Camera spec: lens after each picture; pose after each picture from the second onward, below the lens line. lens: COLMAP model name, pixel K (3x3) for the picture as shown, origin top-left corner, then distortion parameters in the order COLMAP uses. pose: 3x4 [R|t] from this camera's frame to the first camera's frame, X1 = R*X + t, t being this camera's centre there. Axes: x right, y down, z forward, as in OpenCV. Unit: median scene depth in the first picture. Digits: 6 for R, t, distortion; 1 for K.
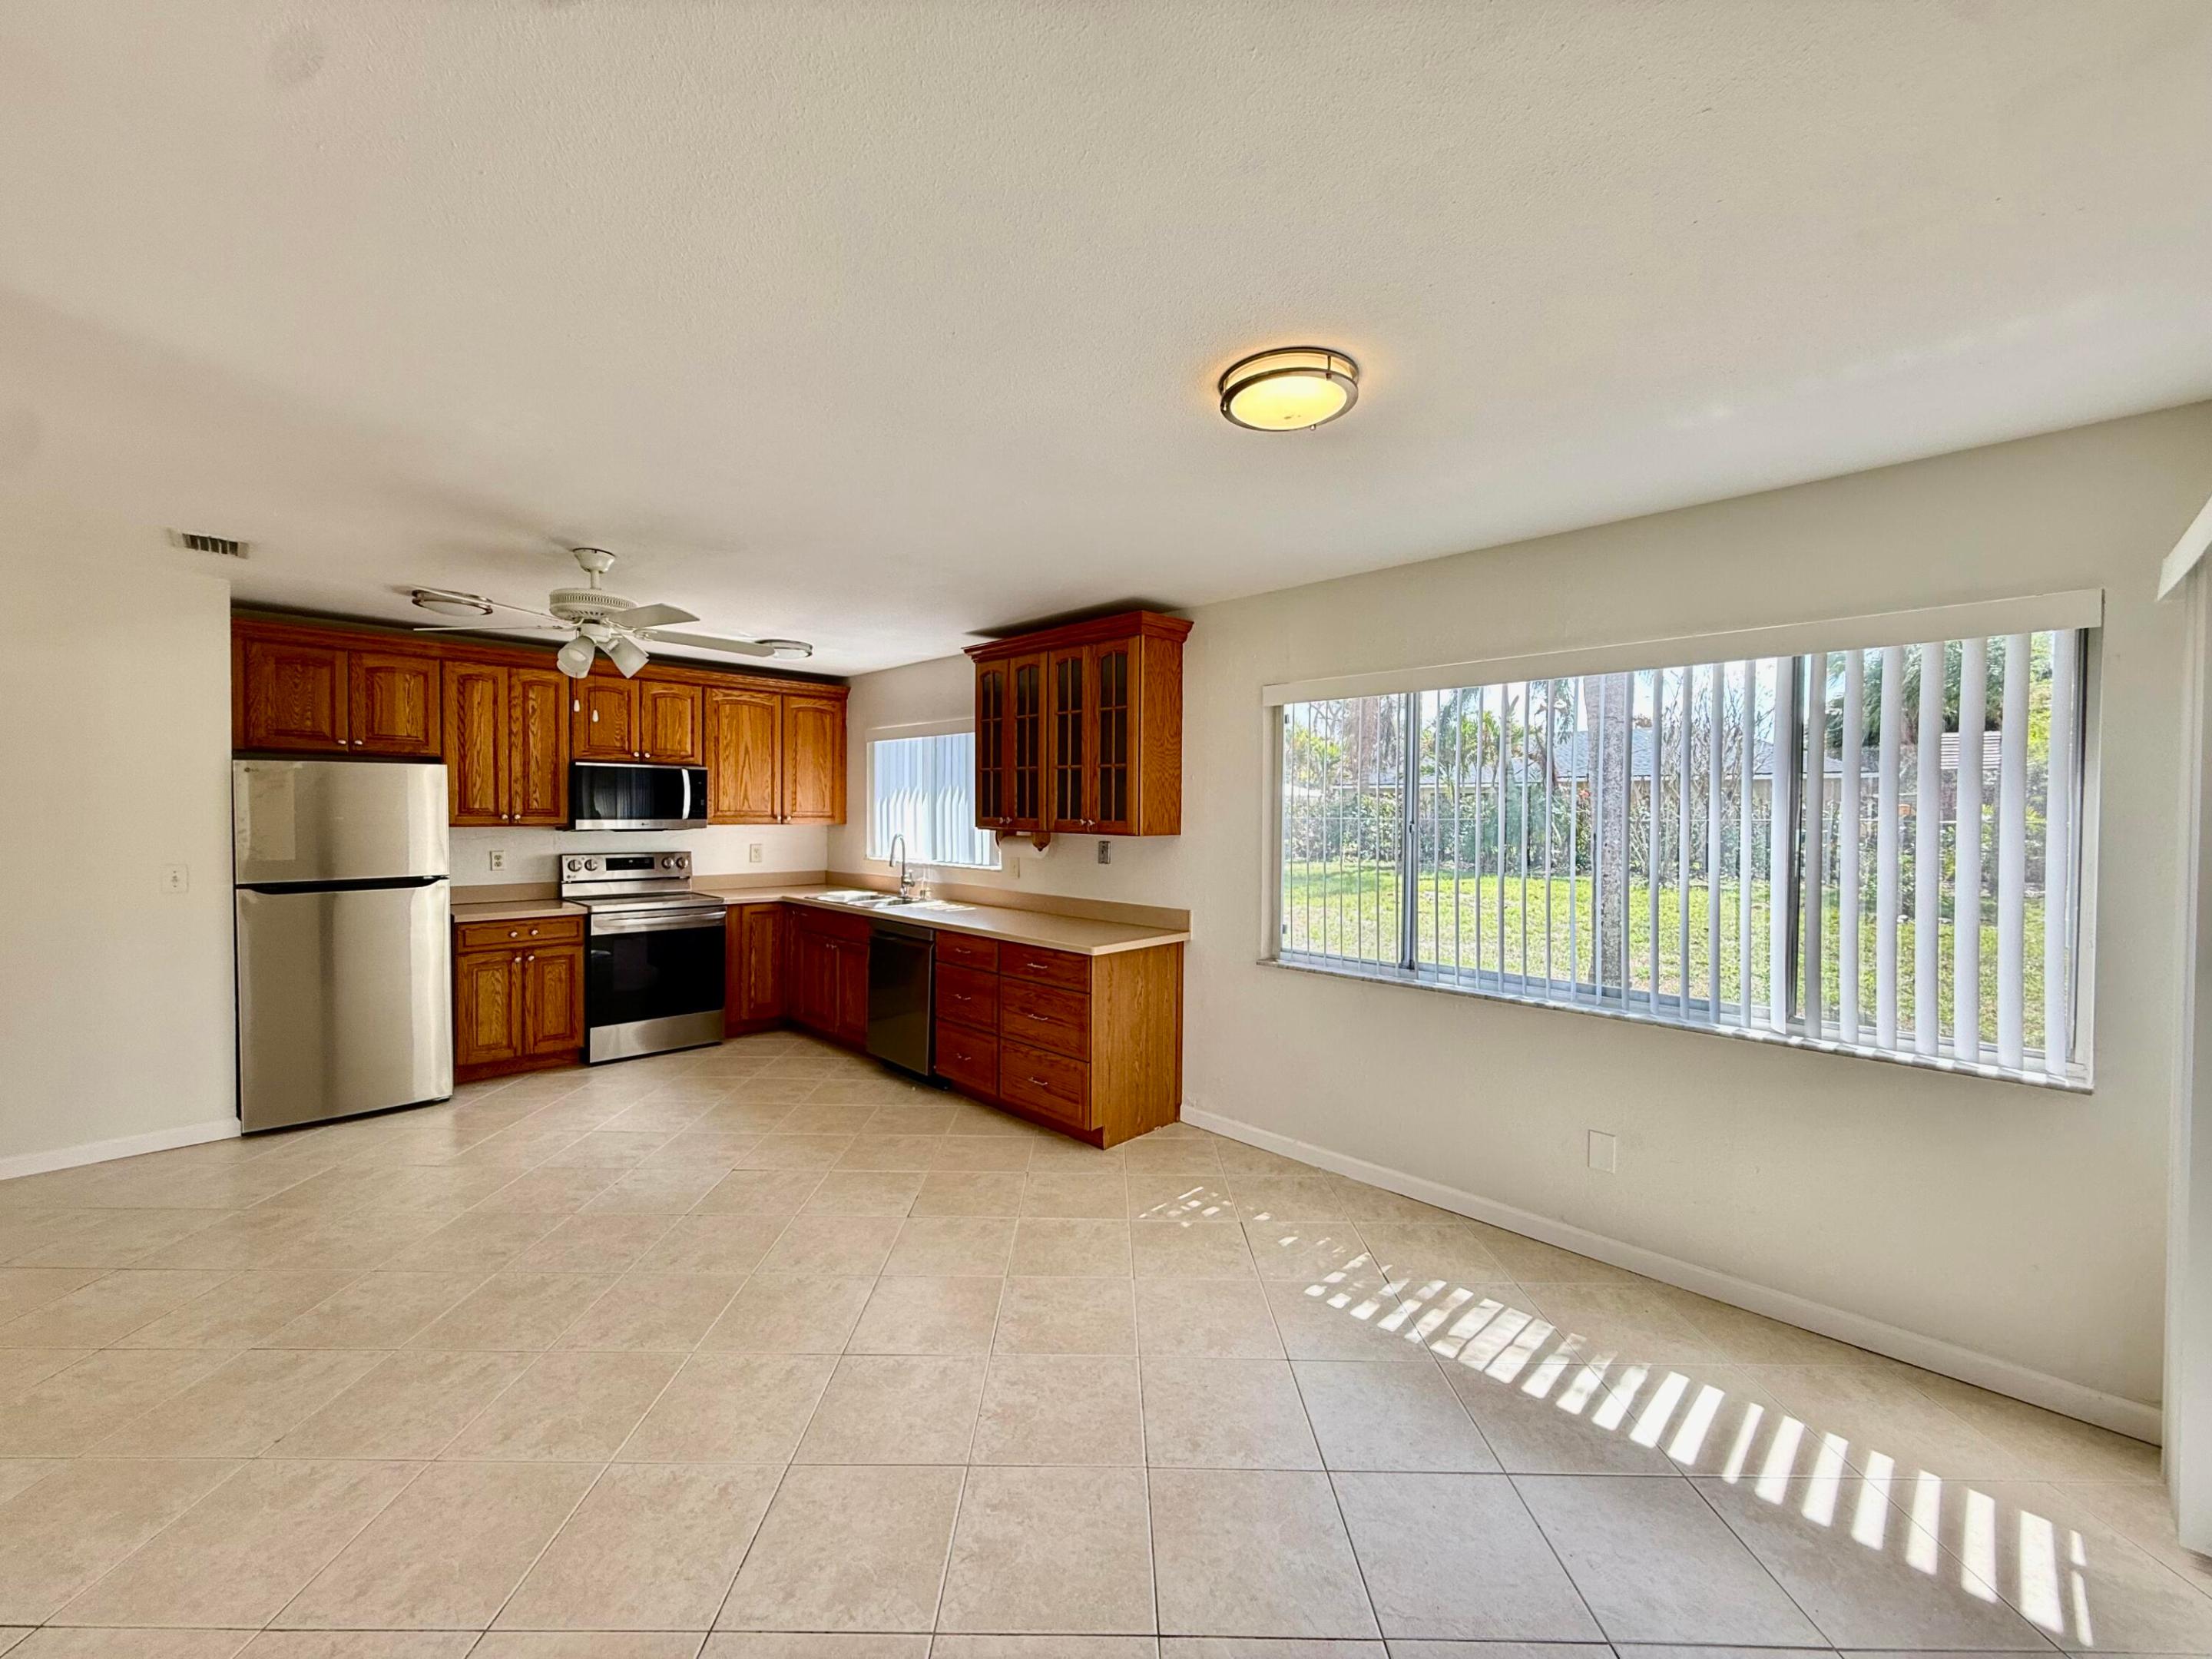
lens RADIAL K [[877.3, 0, 1098.1], [0, 877.3, 826.7], [0, 0, 1]] dist [-0.000136, 0.000233]
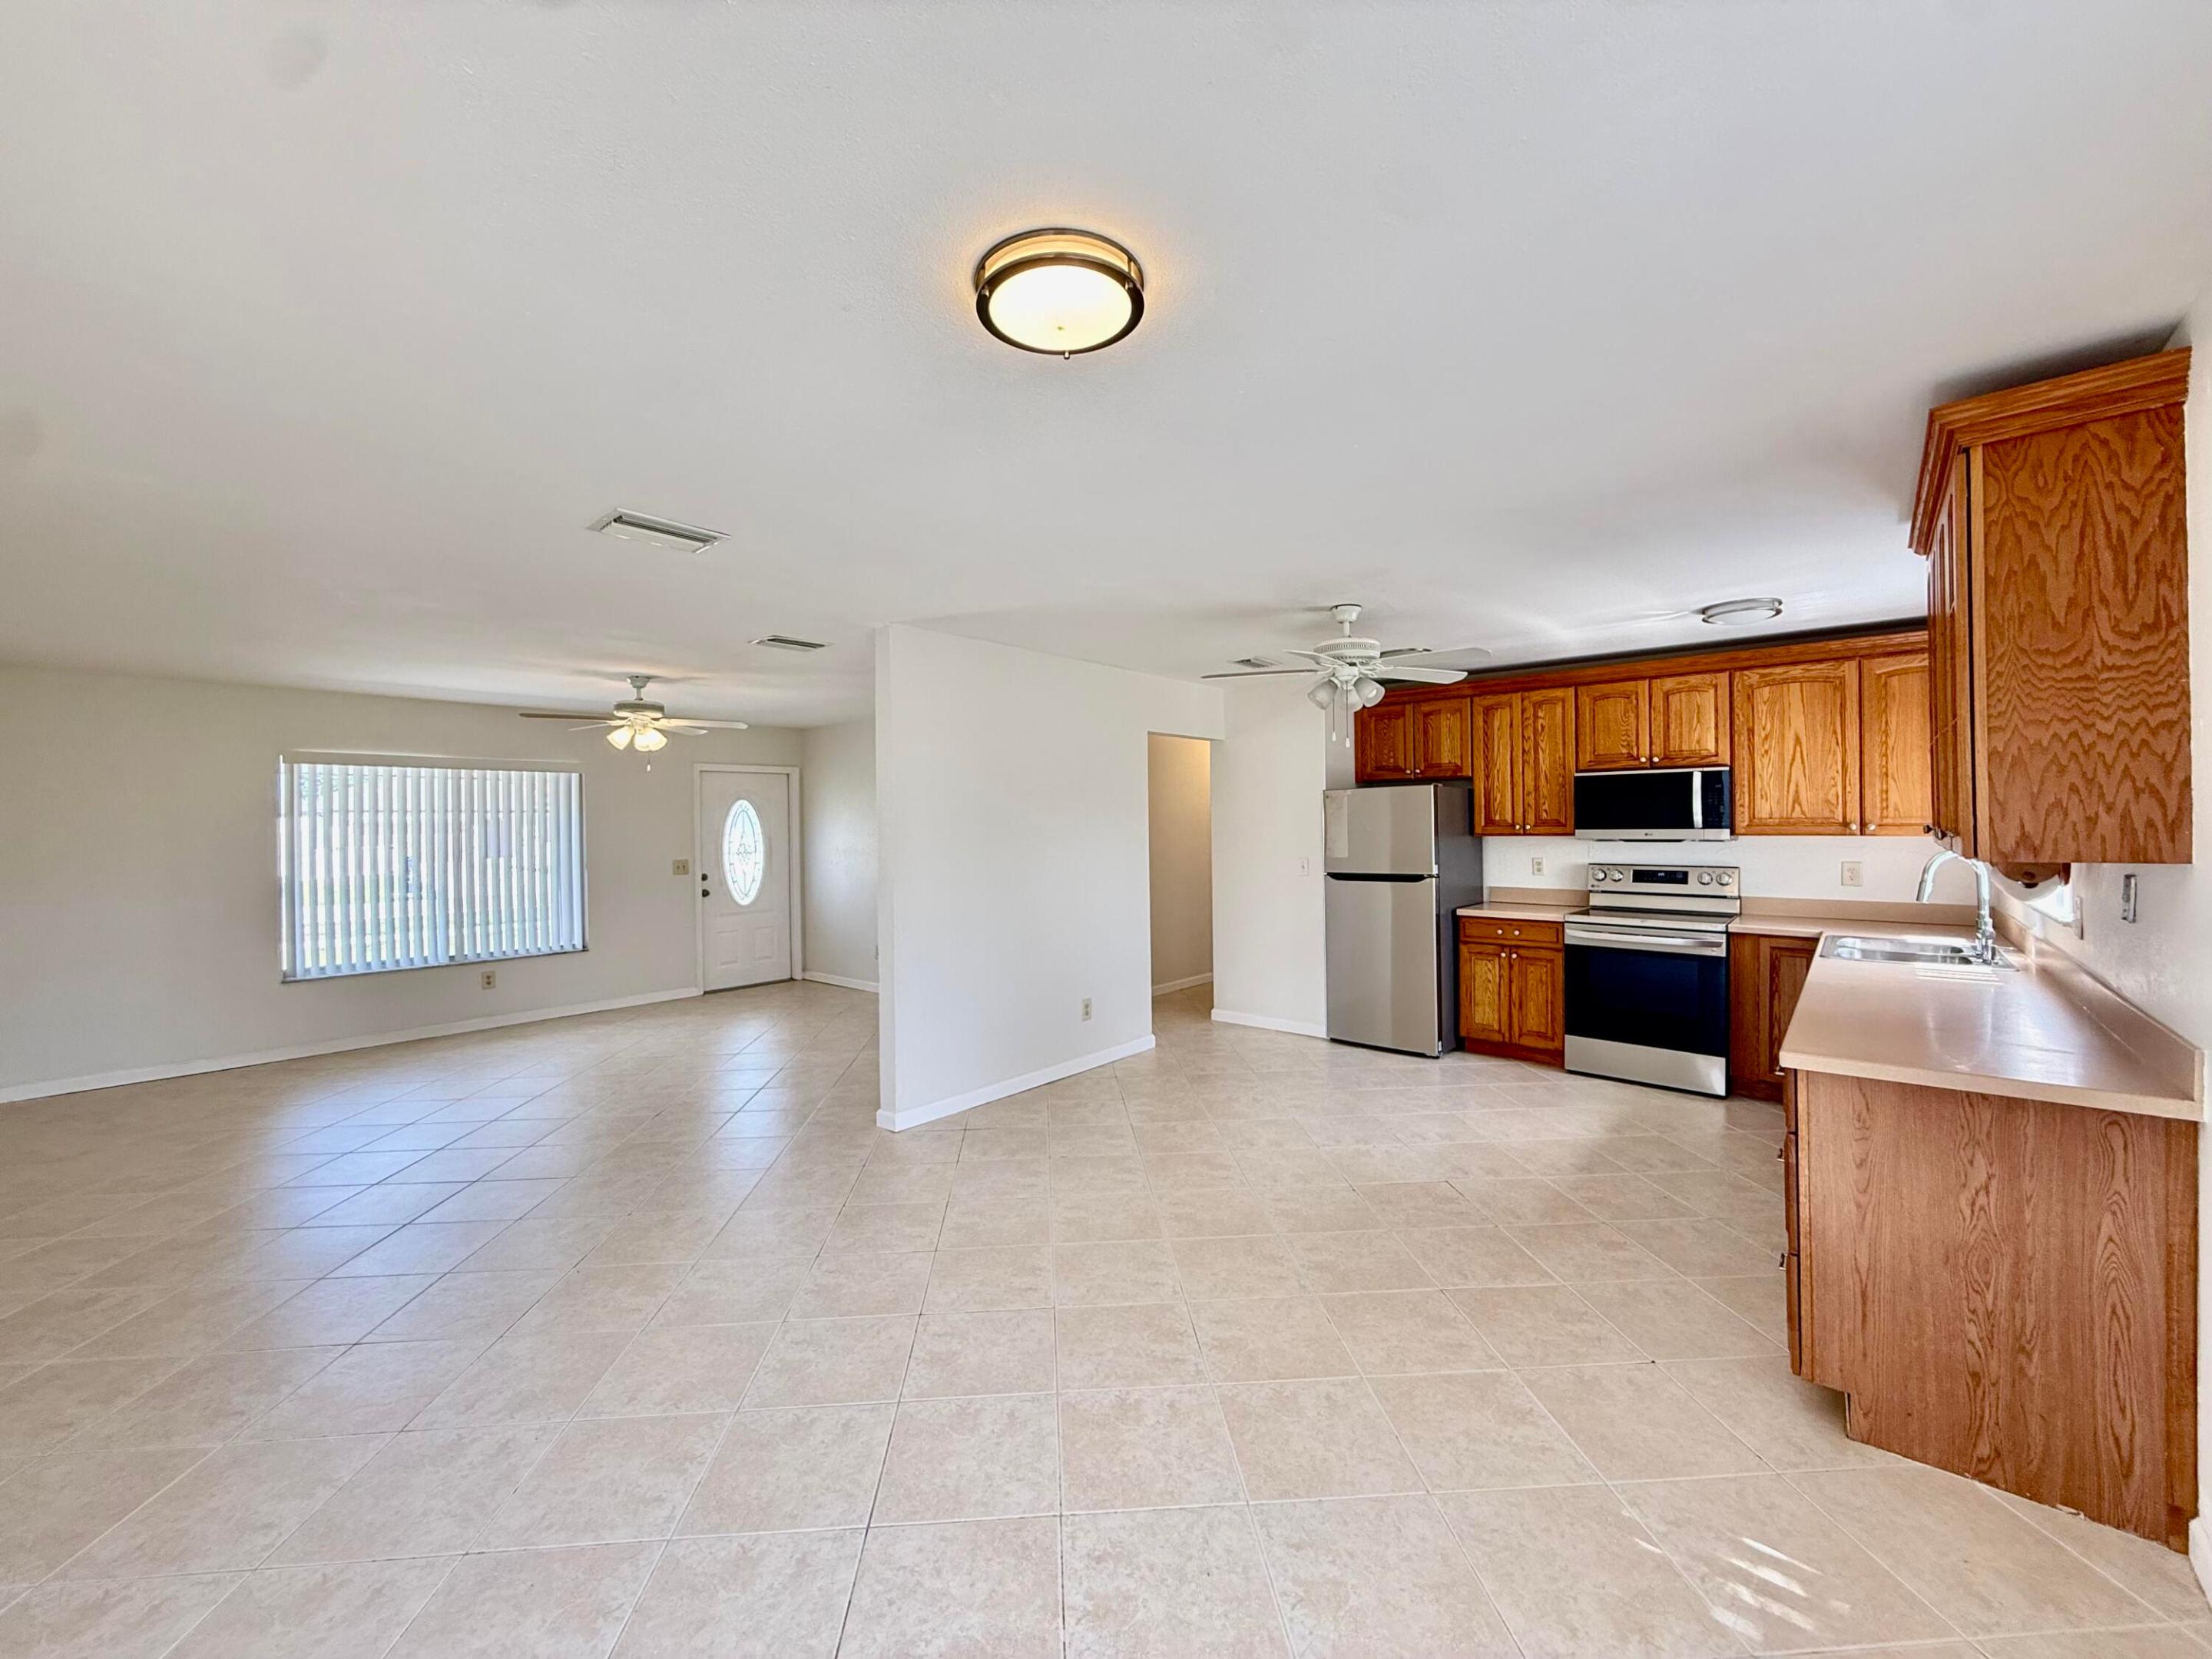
lens RADIAL K [[881.5, 0, 1097.8], [0, 881.5, 824.9], [0, 0, 1]] dist [0.002555, 0.000181]
pose [[0.071881, -0.006450, -0.997392, 0.419189], [-0.006620, 0.999954, -0.006944, -0.002567], [0.997391, 0.007101, 0.071835, 0.399695]]
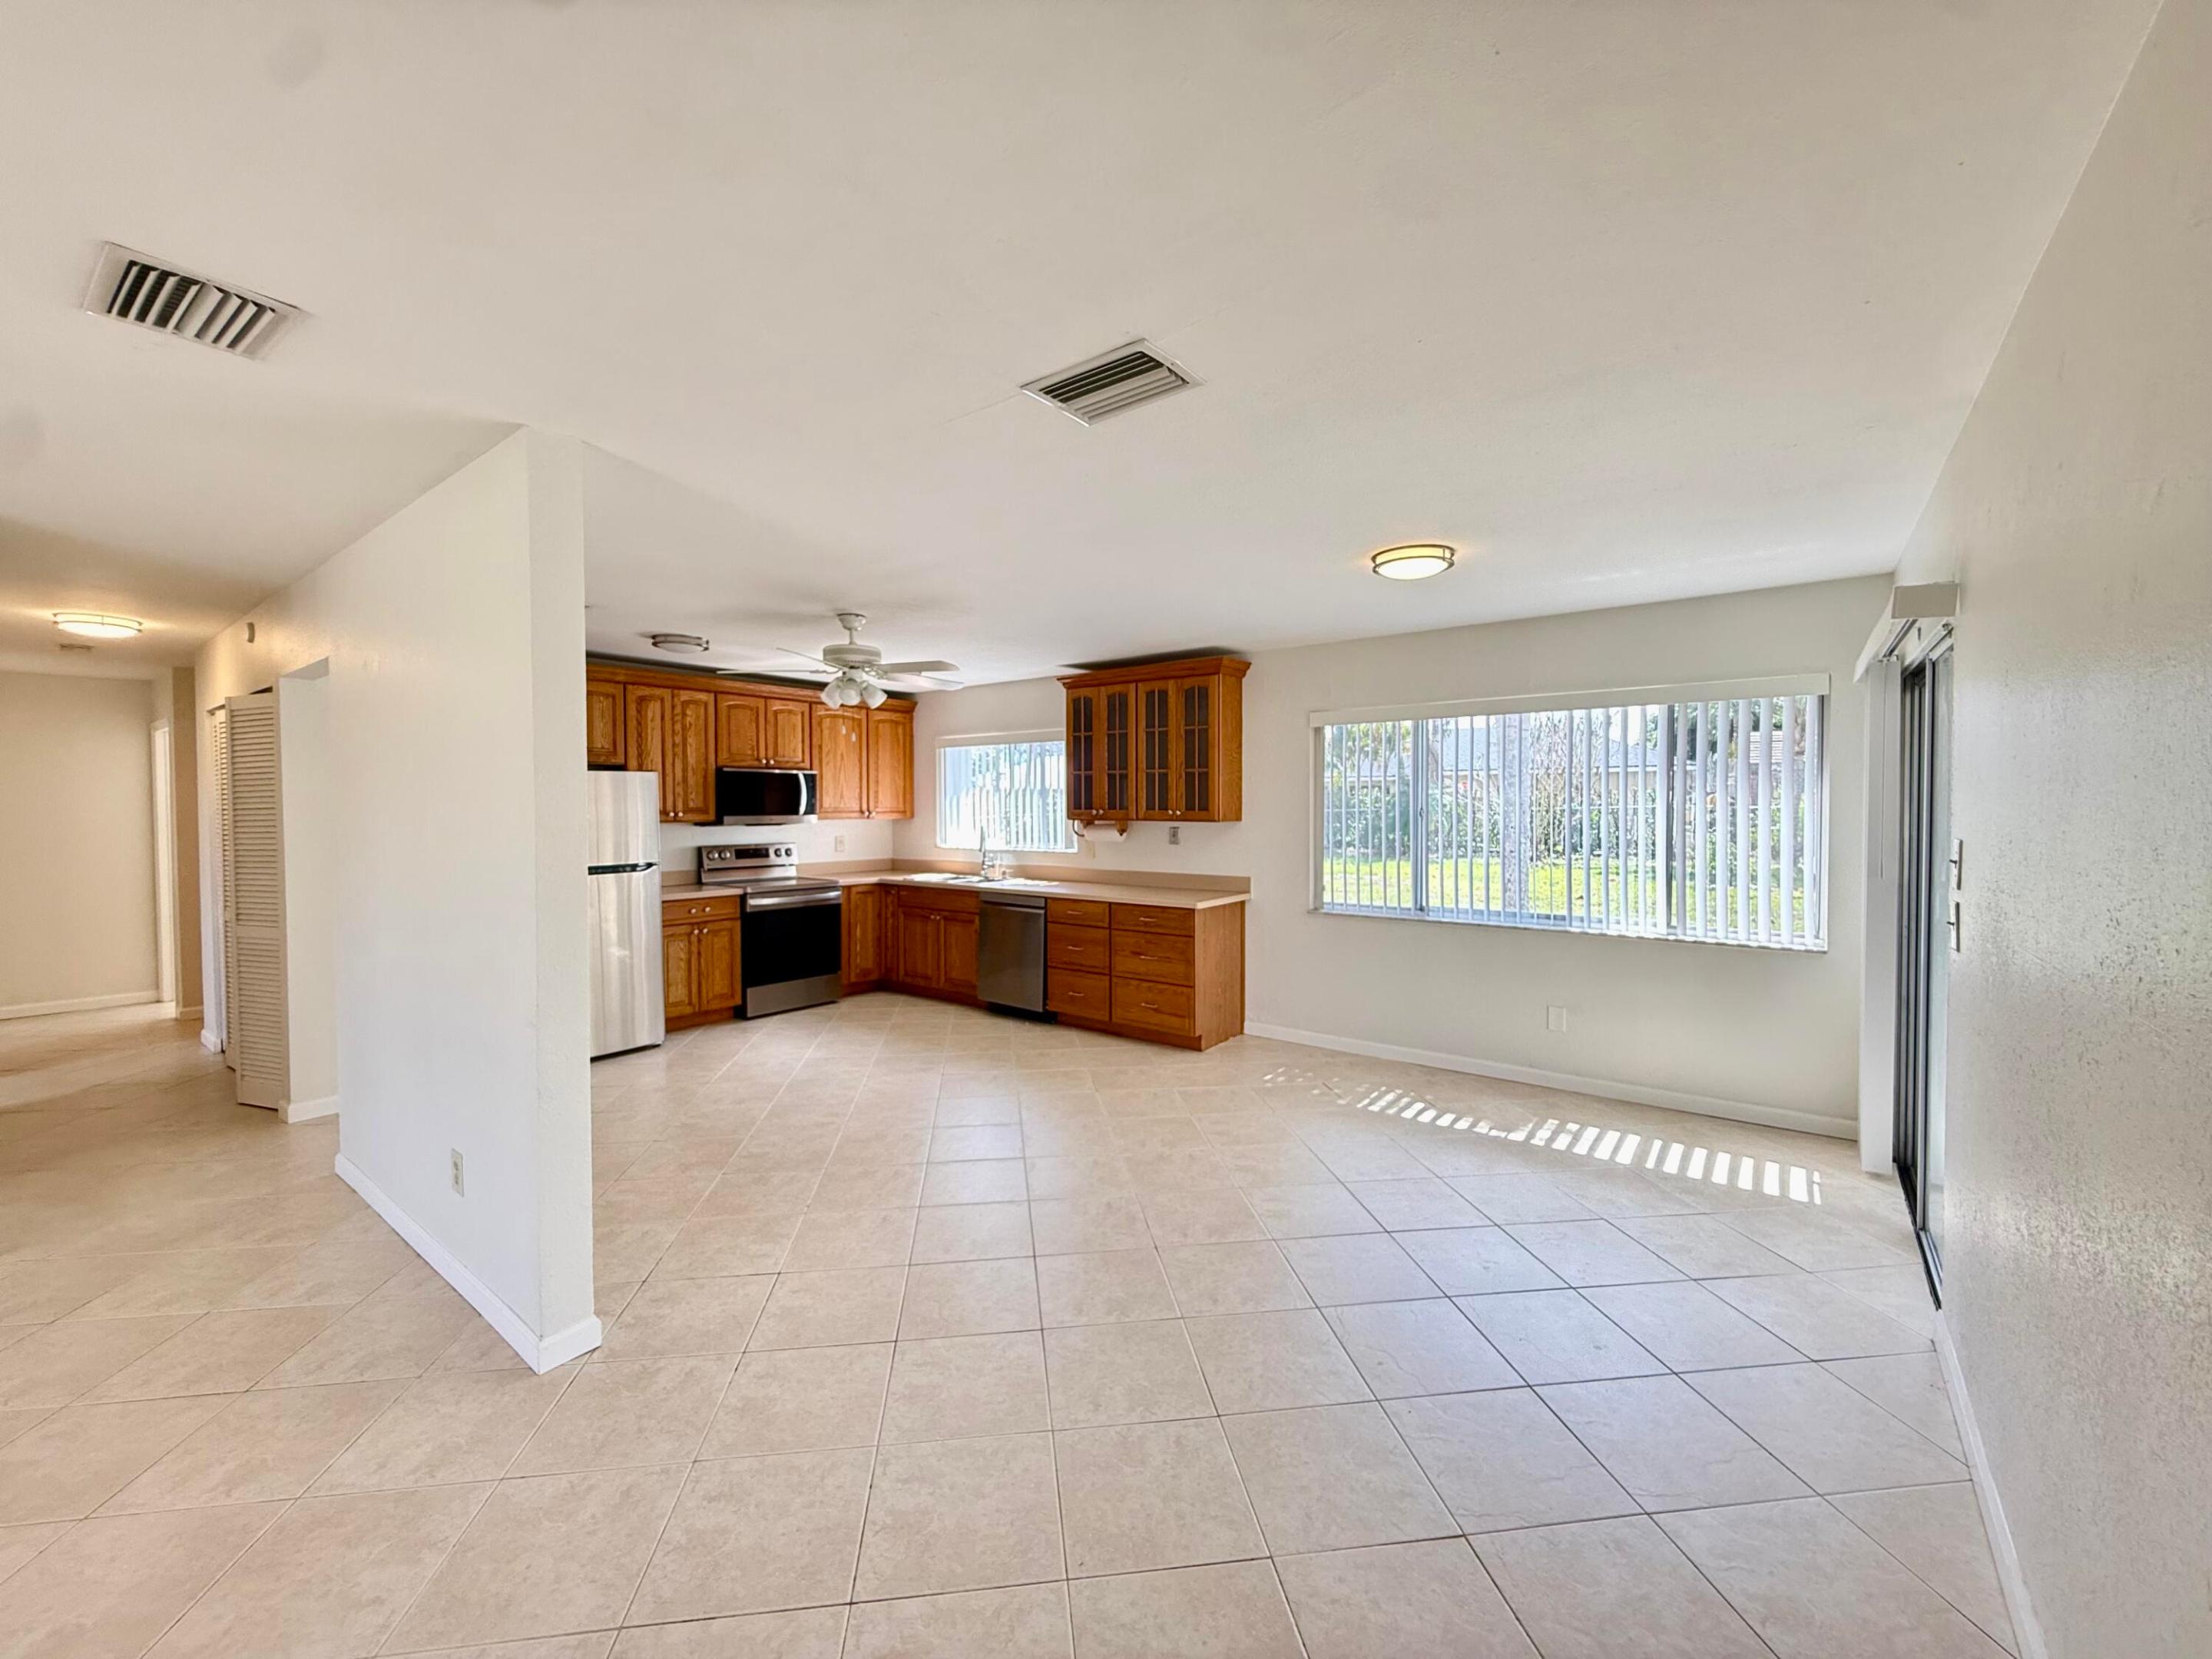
lens RADIAL K [[877.9, 0, 1096.3], [0, 877.9, 825.6], [0, 0, 1]] dist [0.000197, -0.000308]
pose [[0.991953, -0.013517, 0.125885, -0.261256], [0.012960, 0.999902, 0.005245, 0.005254], [-0.125944, -0.003571, 0.992031, -0.270101]]
